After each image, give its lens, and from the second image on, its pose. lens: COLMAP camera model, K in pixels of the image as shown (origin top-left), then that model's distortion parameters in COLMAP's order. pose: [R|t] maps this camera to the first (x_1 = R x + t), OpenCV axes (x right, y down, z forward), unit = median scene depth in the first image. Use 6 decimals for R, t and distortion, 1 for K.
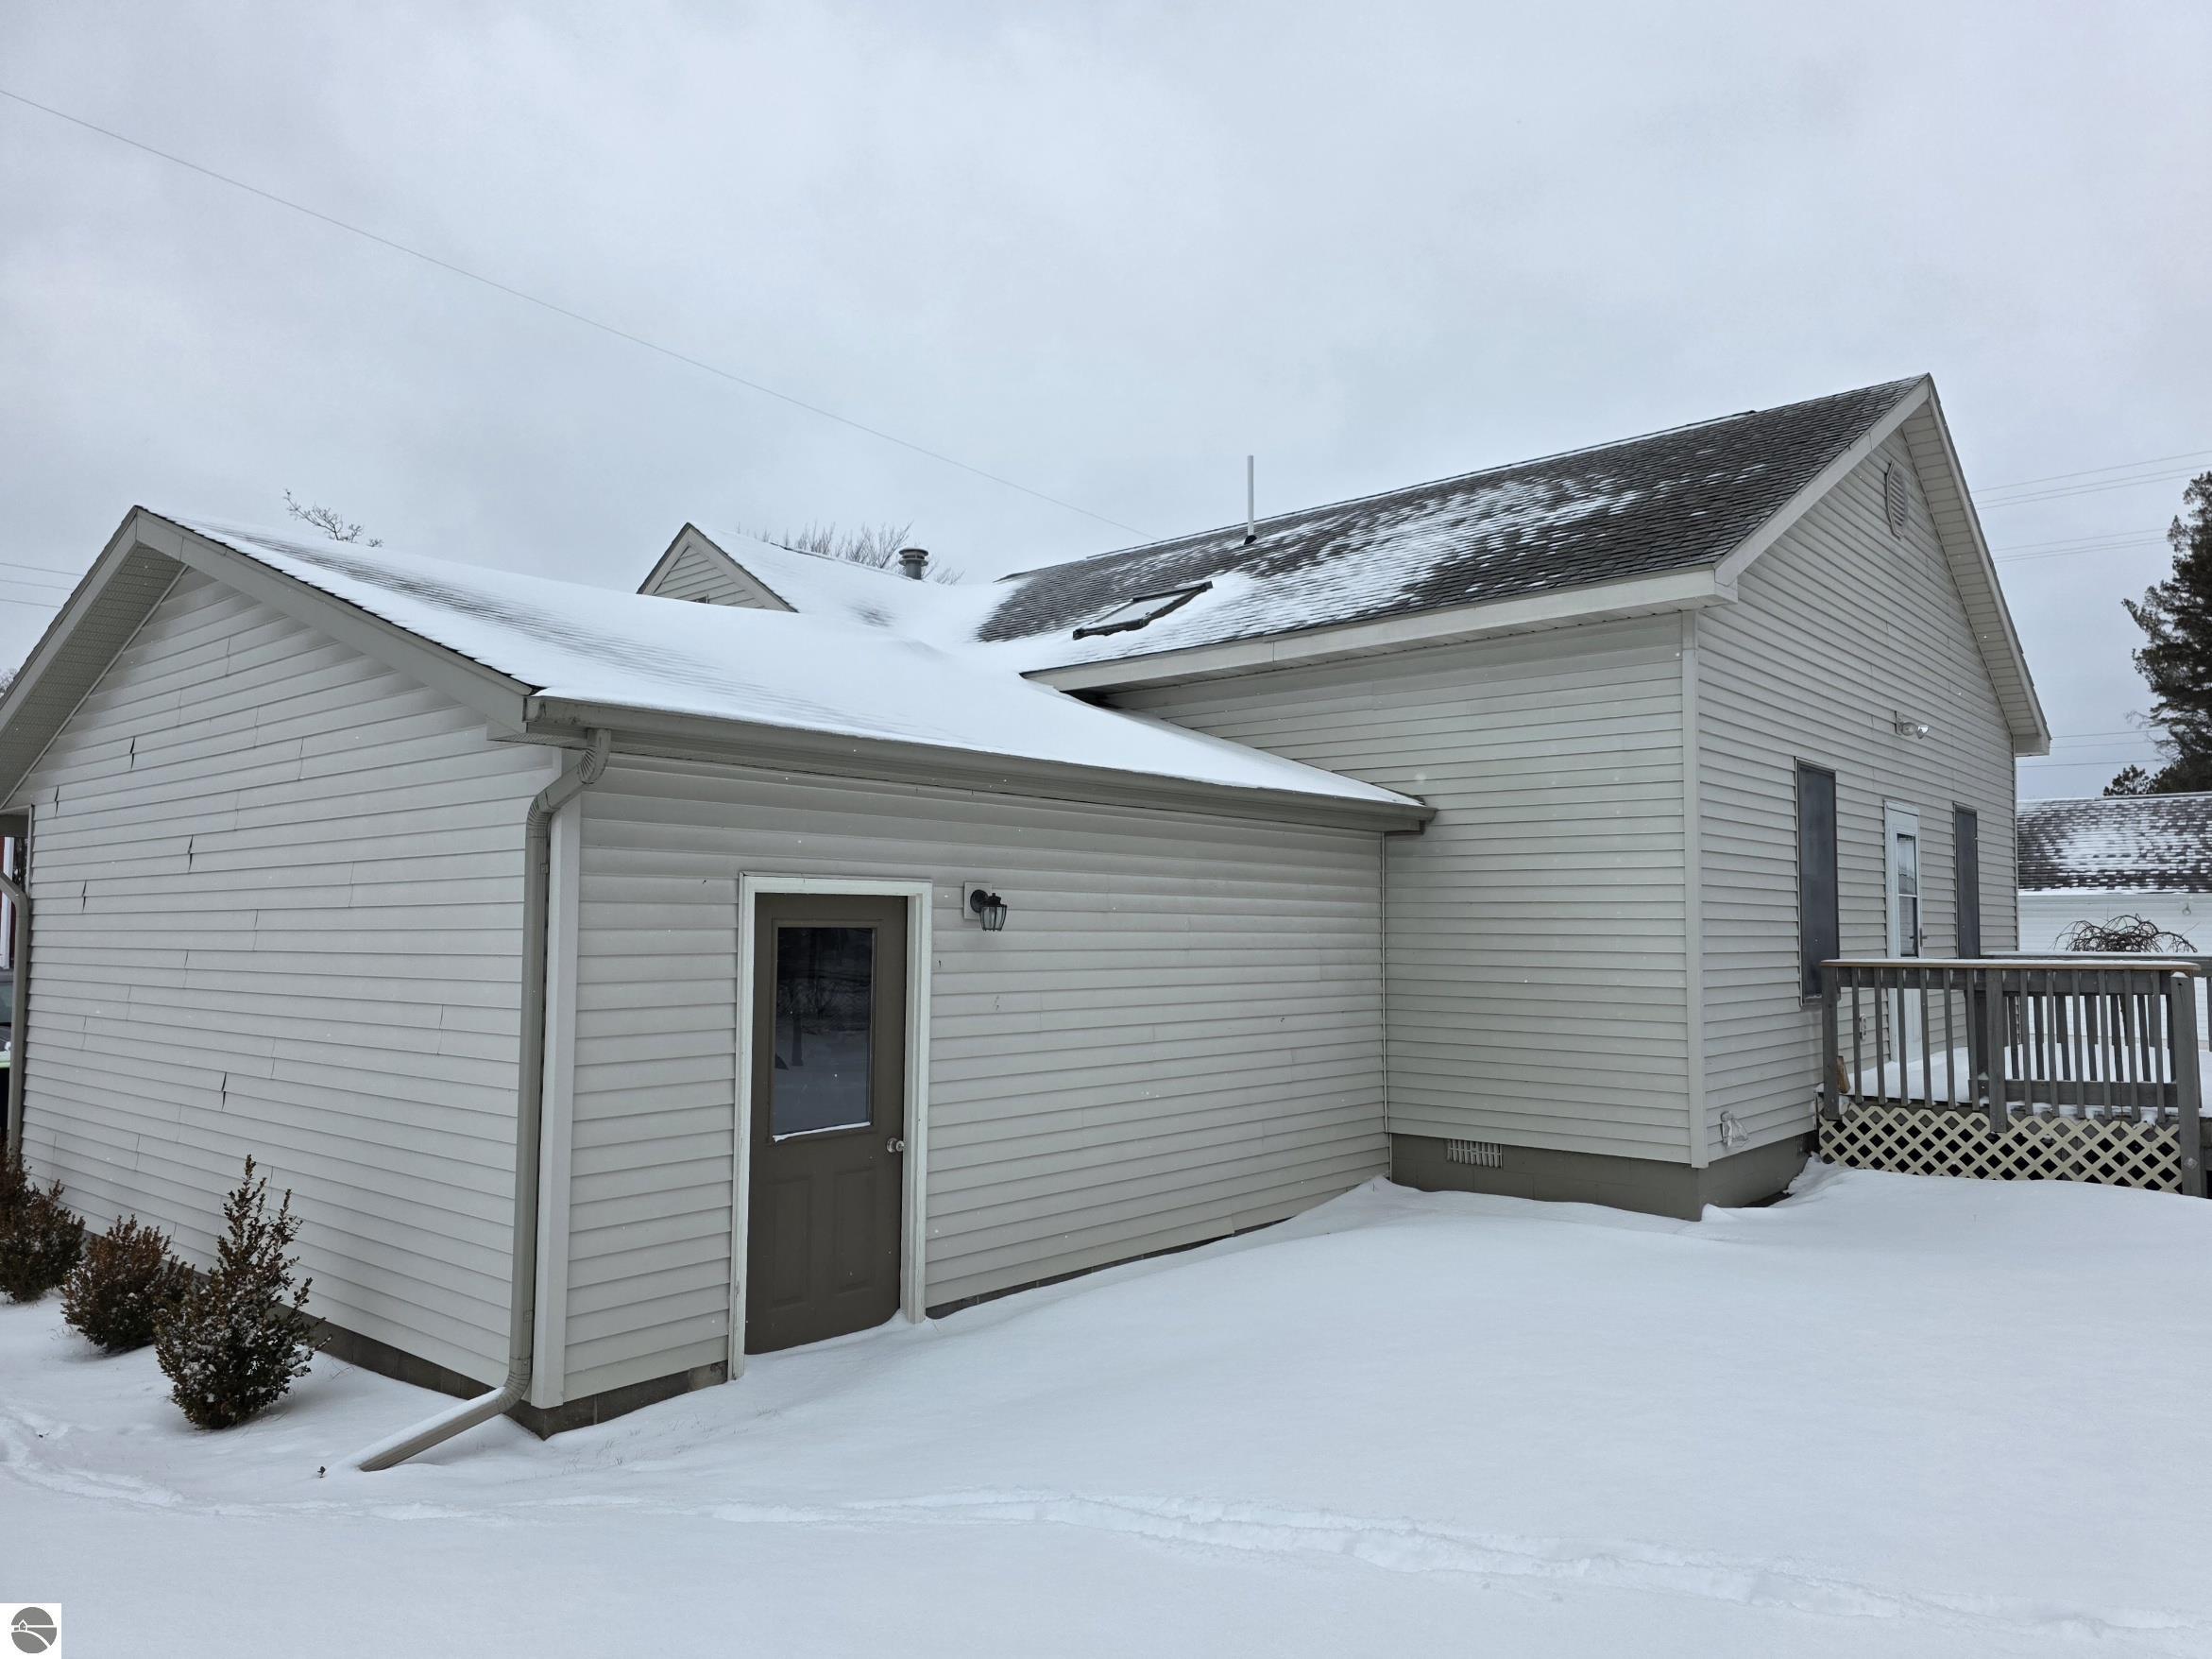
lens RADIAL K [[1489.9, 0, 1109.9], [0, 1489.9, 823.4], [0, 0, 1]] dist [0.032860, -0.003245]
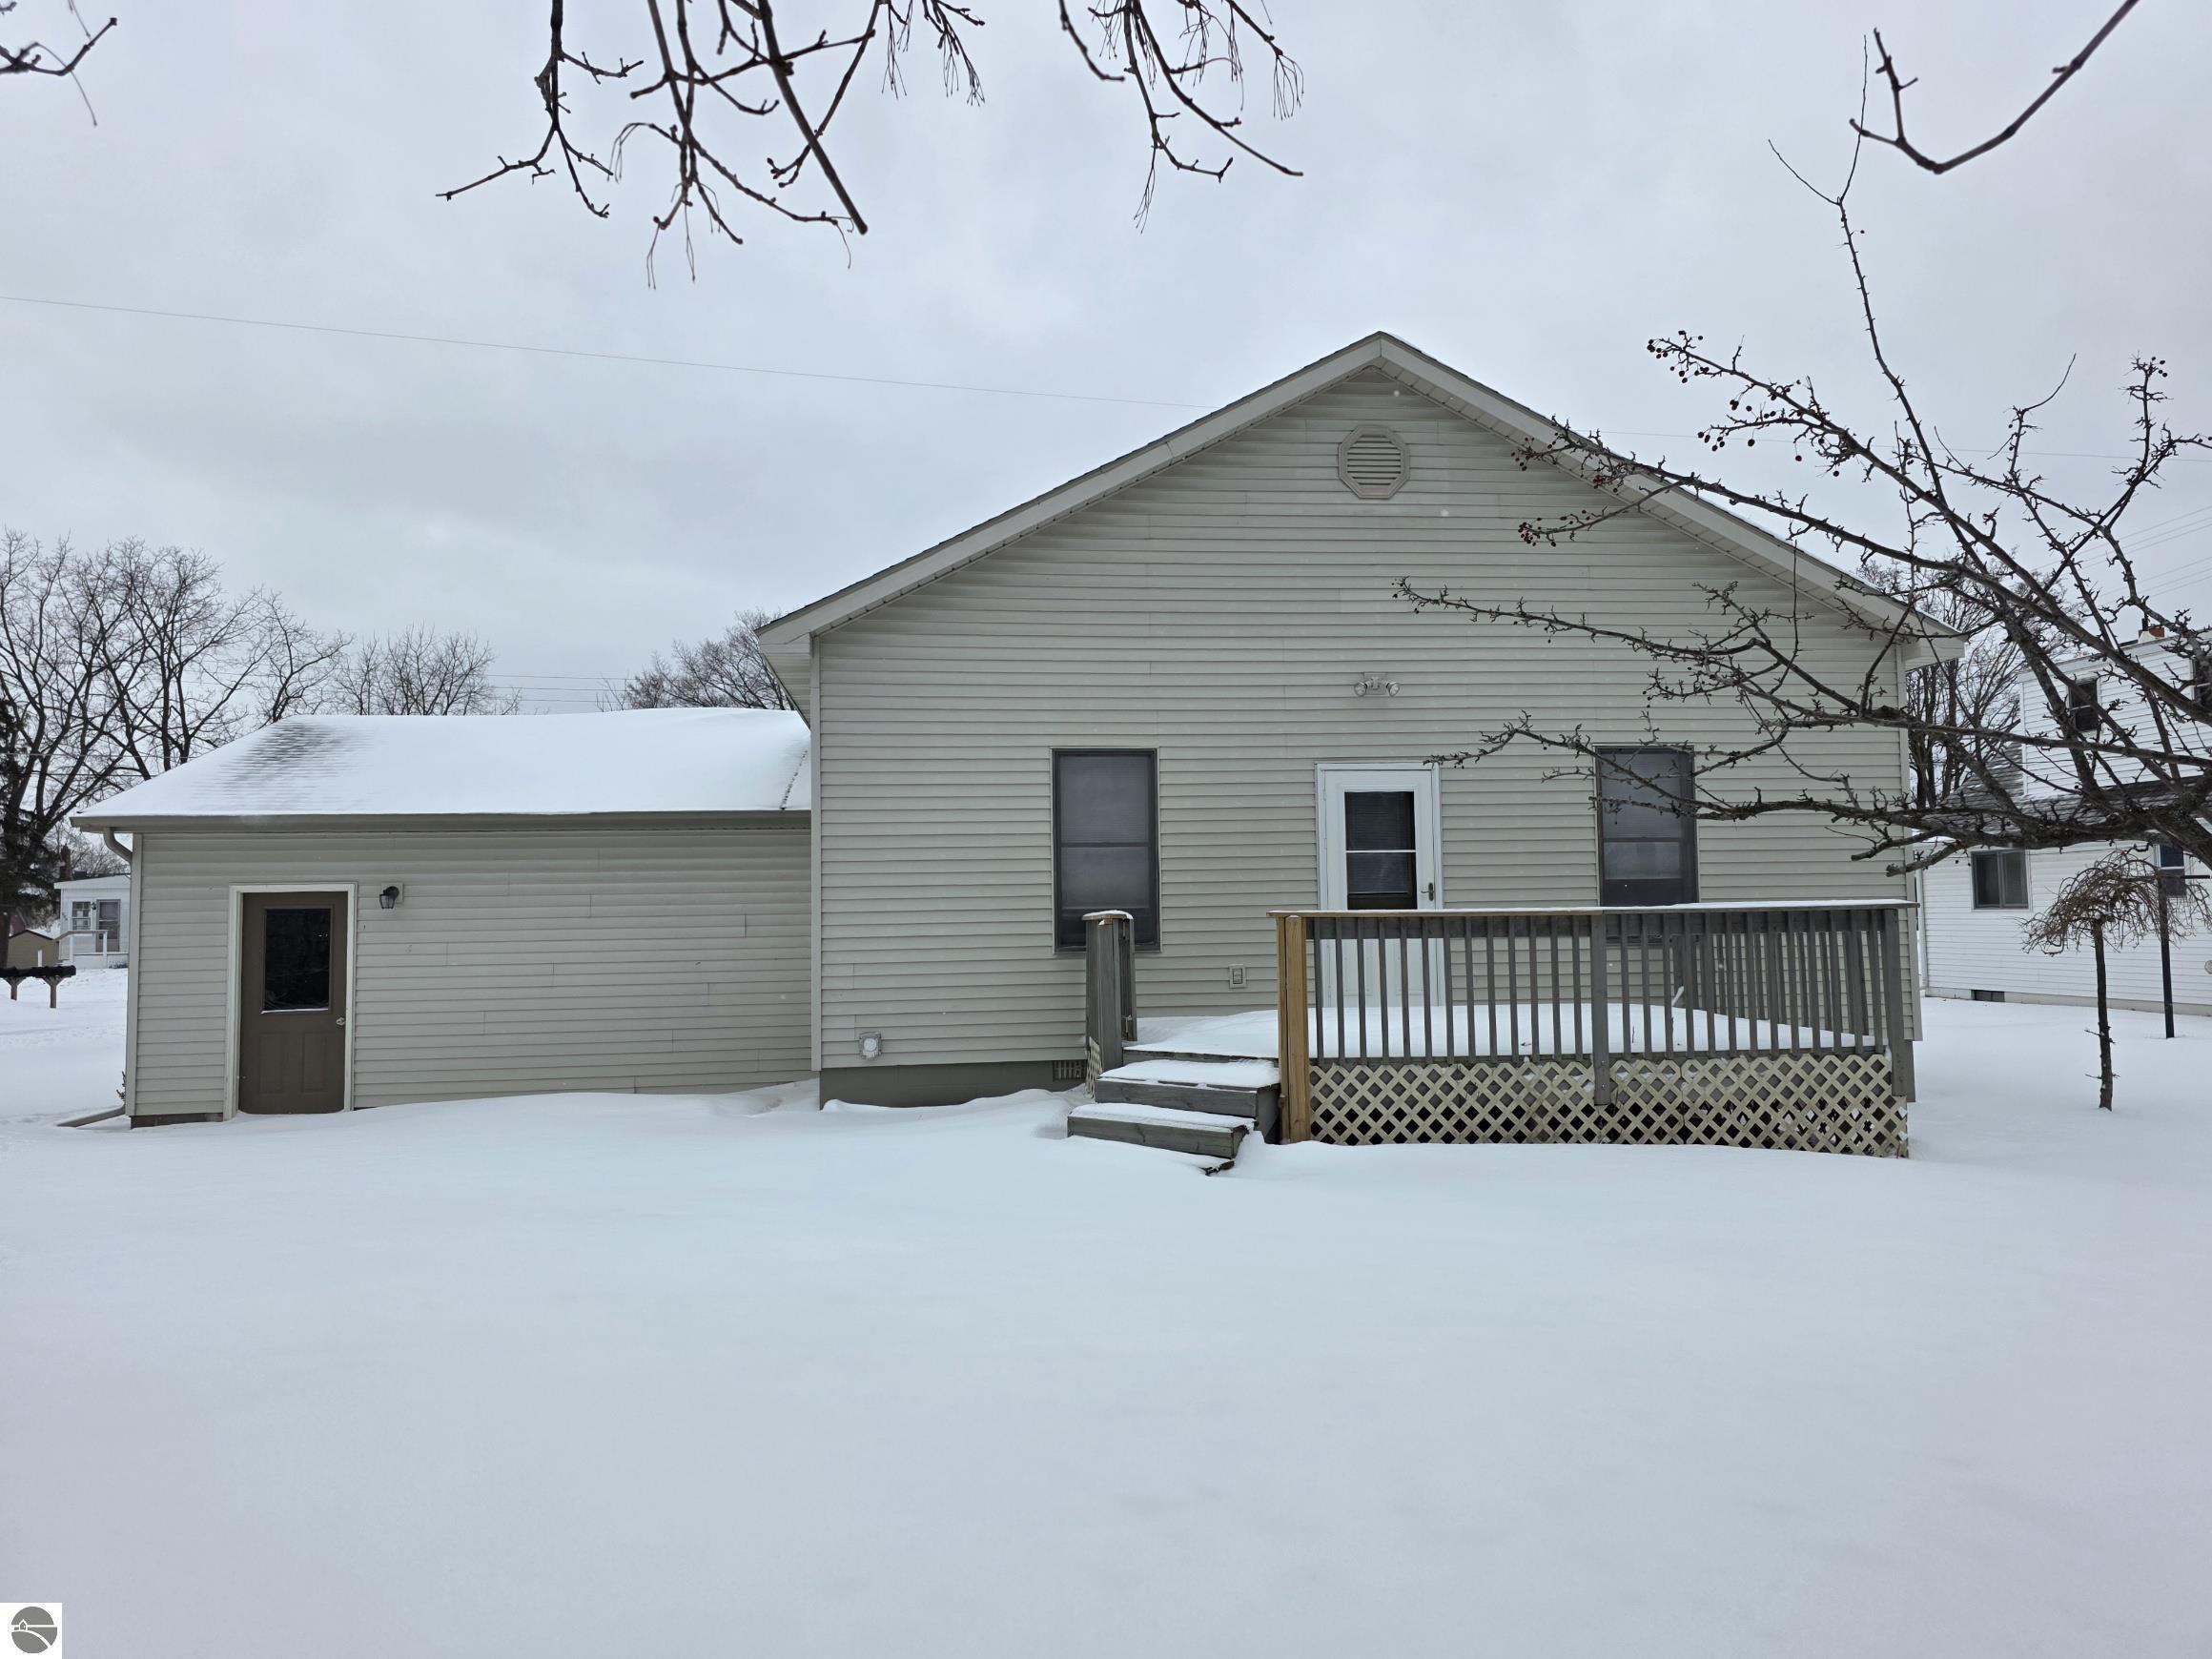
lens RADIAL K [[1489.7, 0, 1107.1], [0, 1489.7, 829.5], [0, 0, 1]] dist [0.032860, -0.003245]
pose [[0.717139, -0.064642, -0.693926, 1.830490], [0.069828, 0.997343, -0.020742, 0.074800], [0.693423, -0.033581, 0.719748, 0.284480]]
